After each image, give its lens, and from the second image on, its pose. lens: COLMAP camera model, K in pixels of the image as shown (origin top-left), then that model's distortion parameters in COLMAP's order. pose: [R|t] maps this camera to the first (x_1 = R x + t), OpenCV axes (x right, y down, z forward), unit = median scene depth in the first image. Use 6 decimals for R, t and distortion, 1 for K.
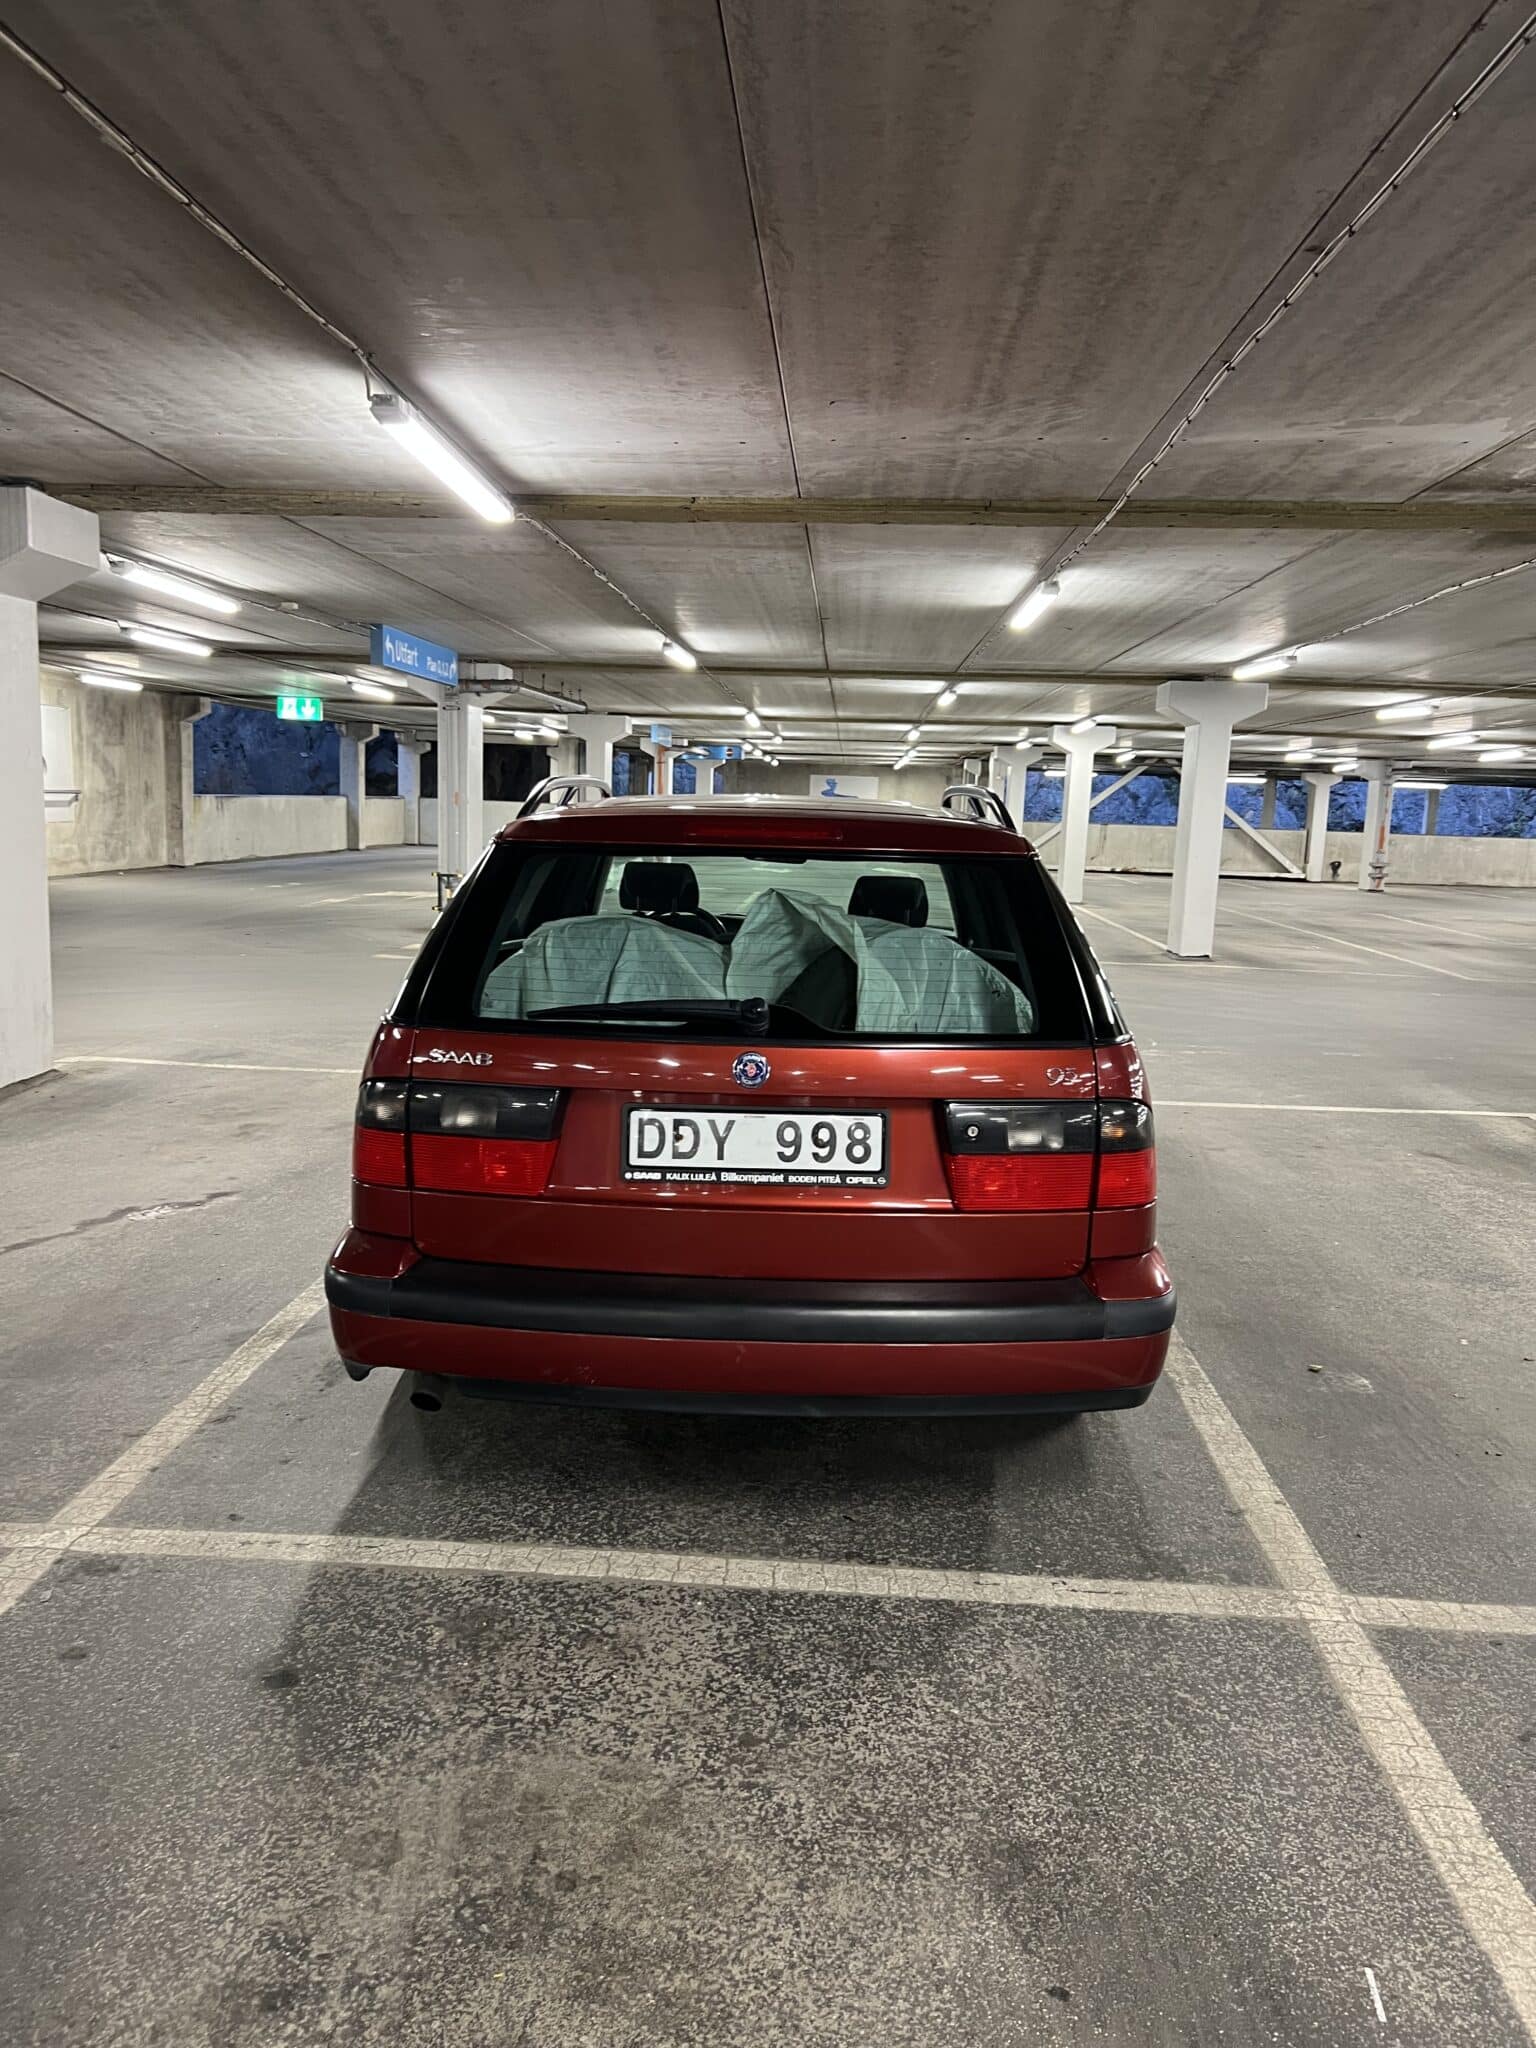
lens RADIAL K [[1551.8, 0, 759.0], [0, 1551.8, 1032.3], [0, 0, 1]] dist [0.020936, -0.012798]
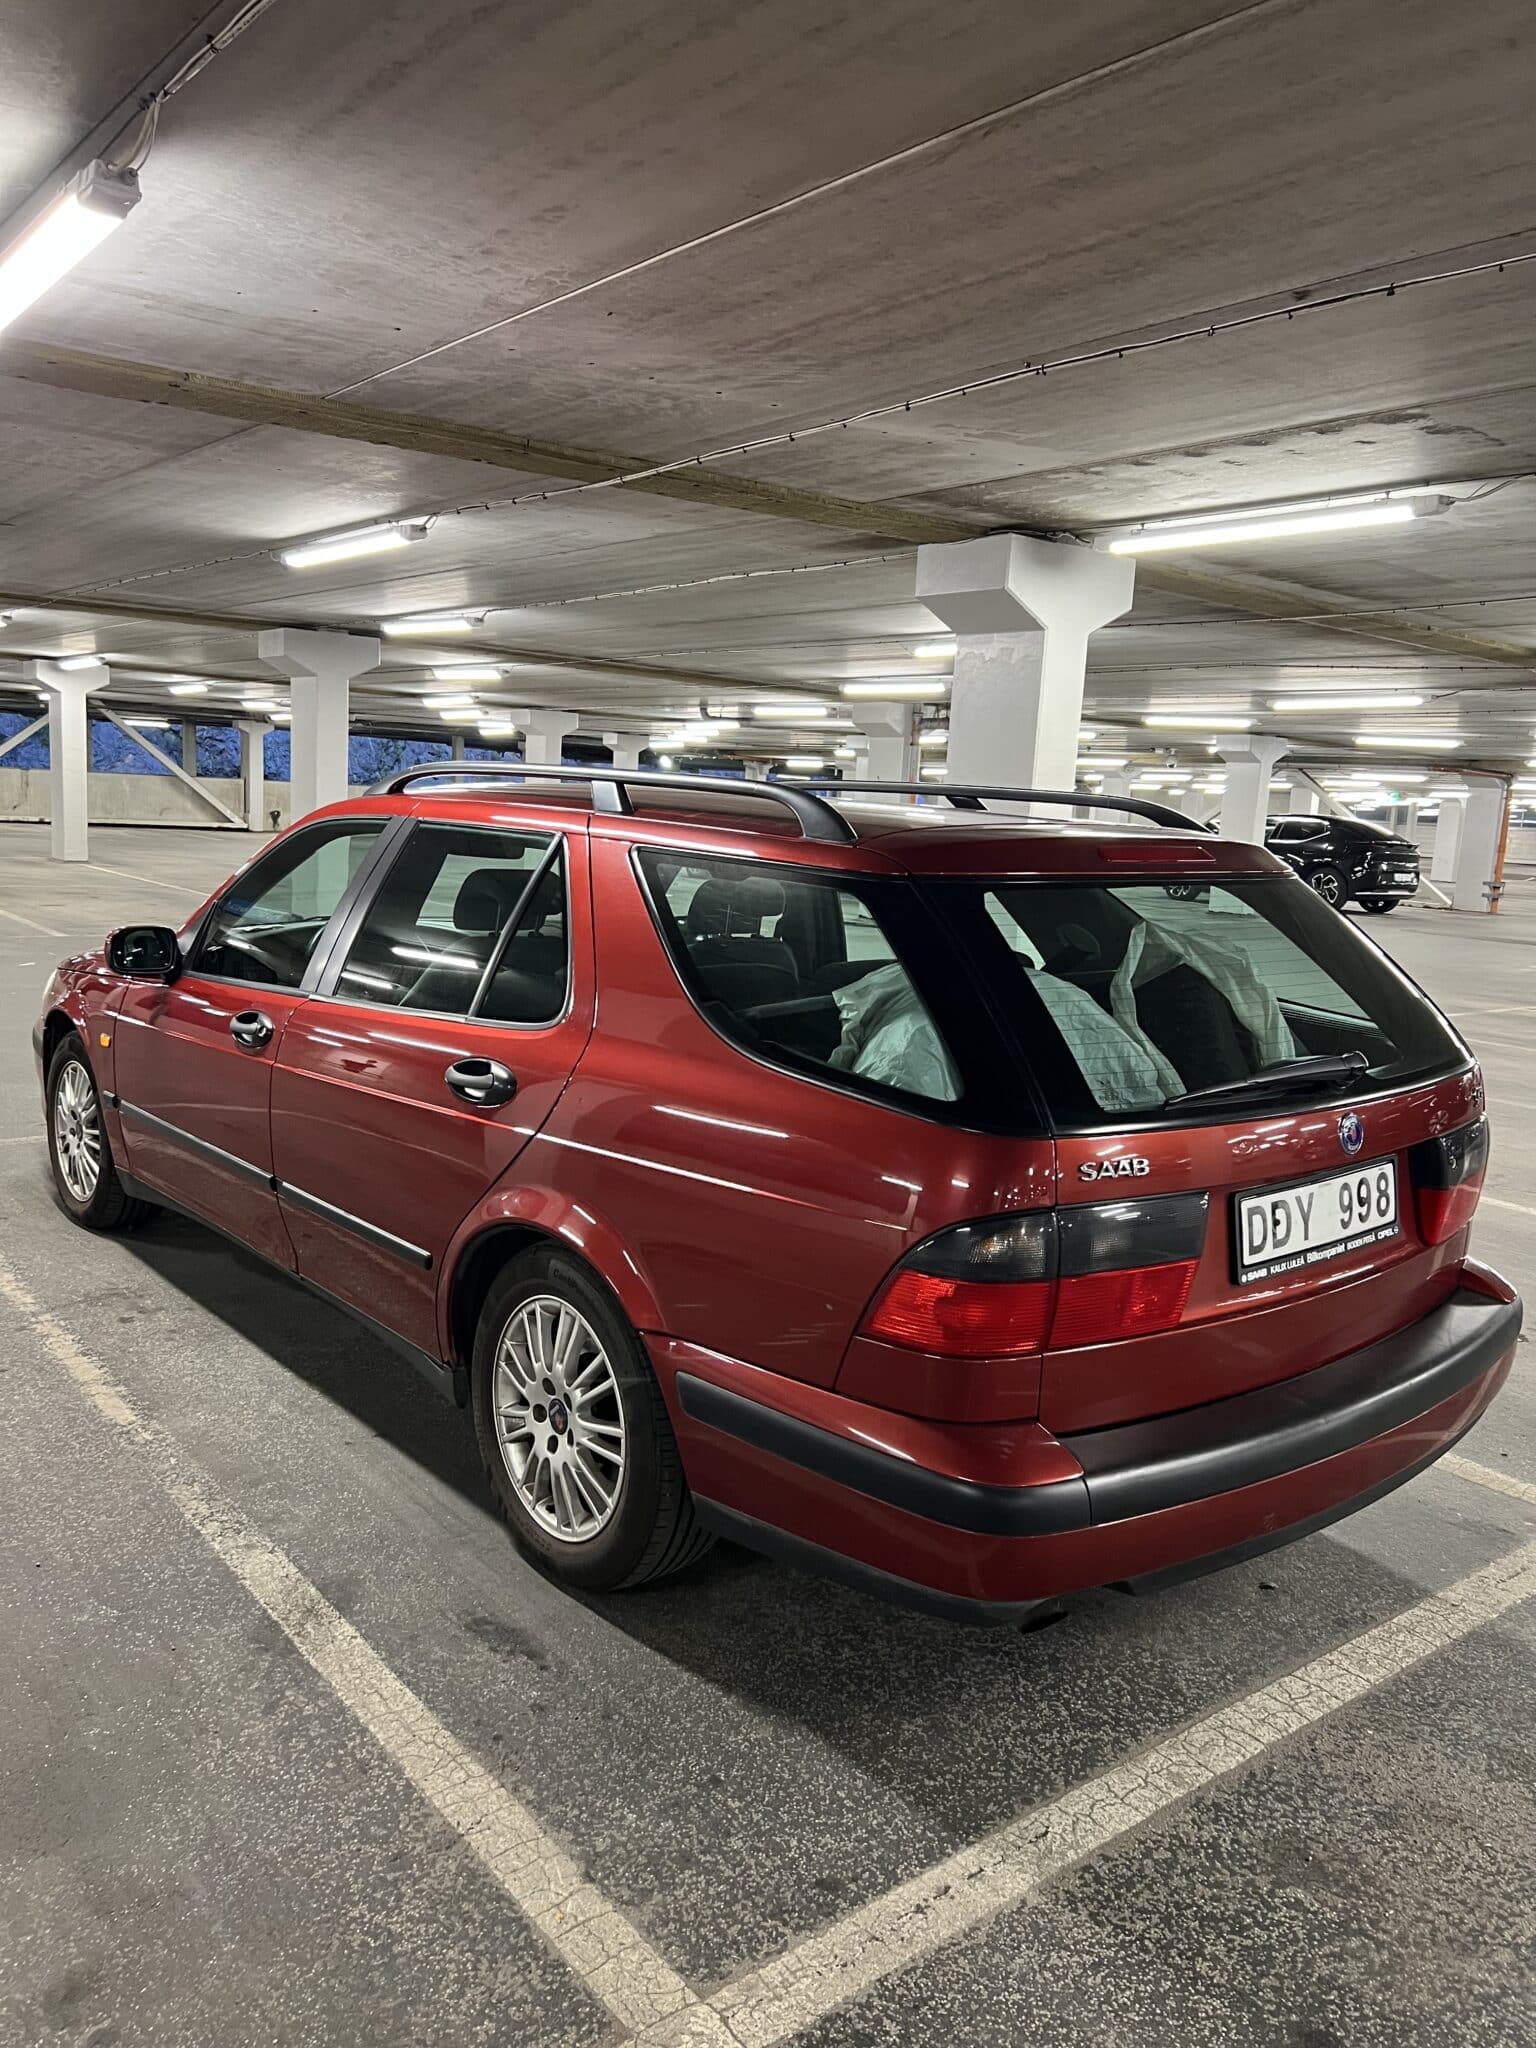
lens RADIAL K [[1551.4, 0, 766.5], [0, 1551.4, 1038.0], [0, 0, 1]] dist [0.005111, -0.004482]
pose [[0.745404, -0.100446, 0.659002, -0.776449], [0.073868, 0.994940, 0.068097, -0.107966], [-0.662508, -0.002081, 0.749052, 0.513019]]
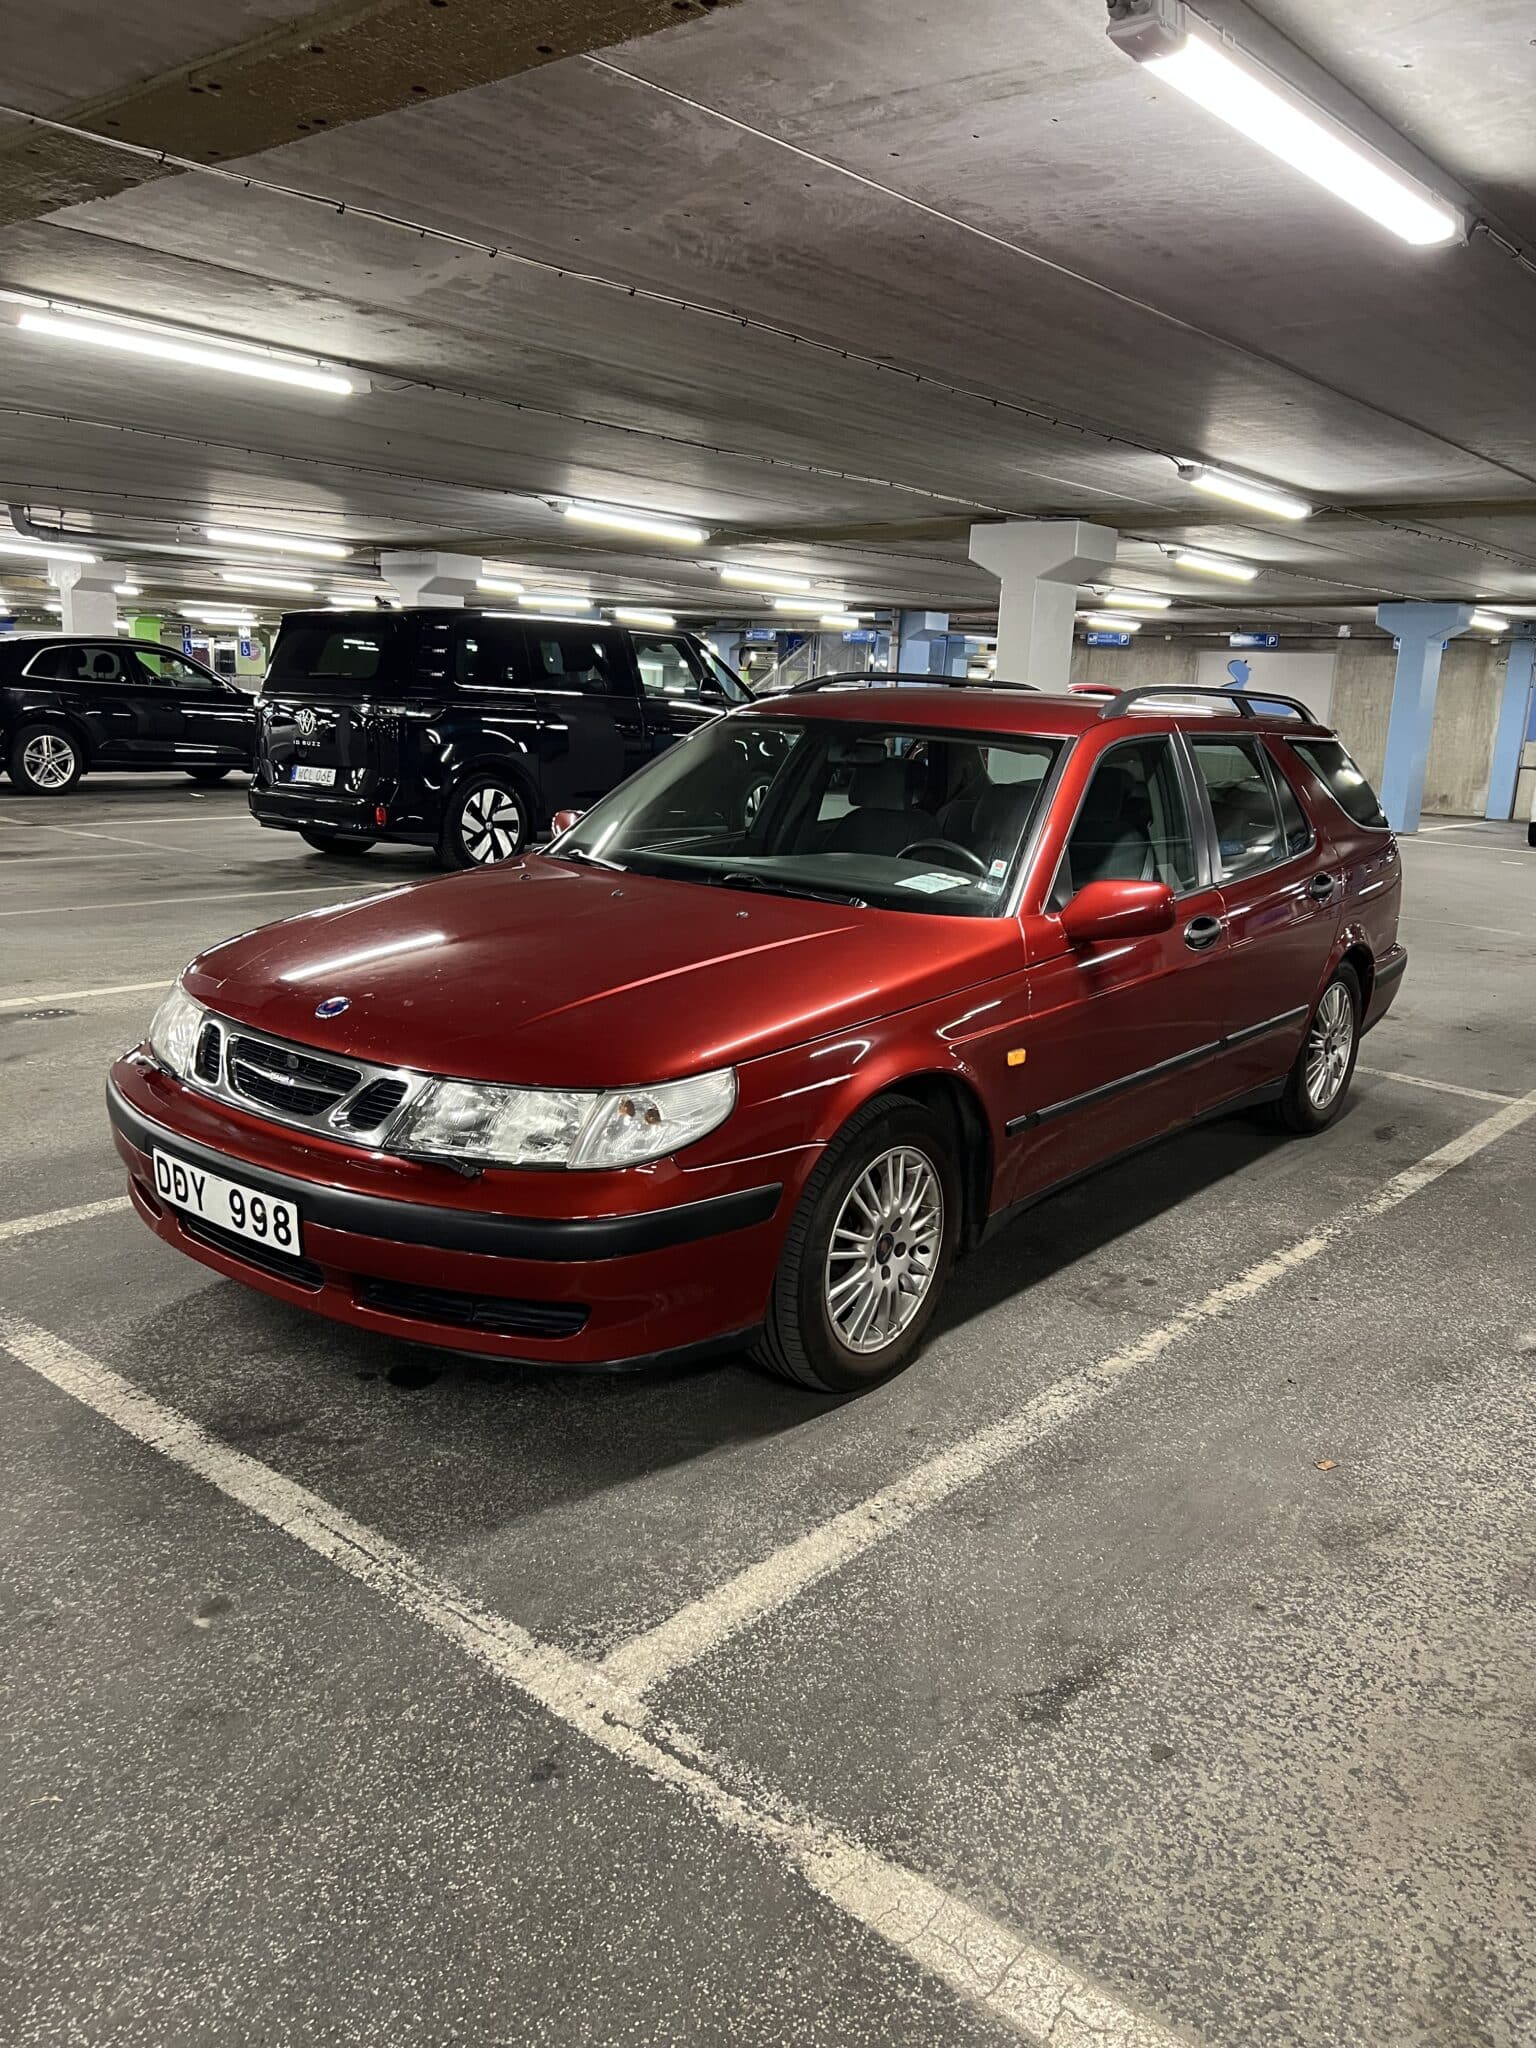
lens RADIAL K [[1546.3, 0, 768.0], [0, 1546.3, 1024.0], [0, 0, 1]] dist [0.017455, -0.010993]
pose [[-0.796346, -0.192122, 0.573517, -0.774636], [0.023185, 0.937818, 0.346352, -0.456475], [-0.604396, 0.289113, -0.742374, 2.879336]]
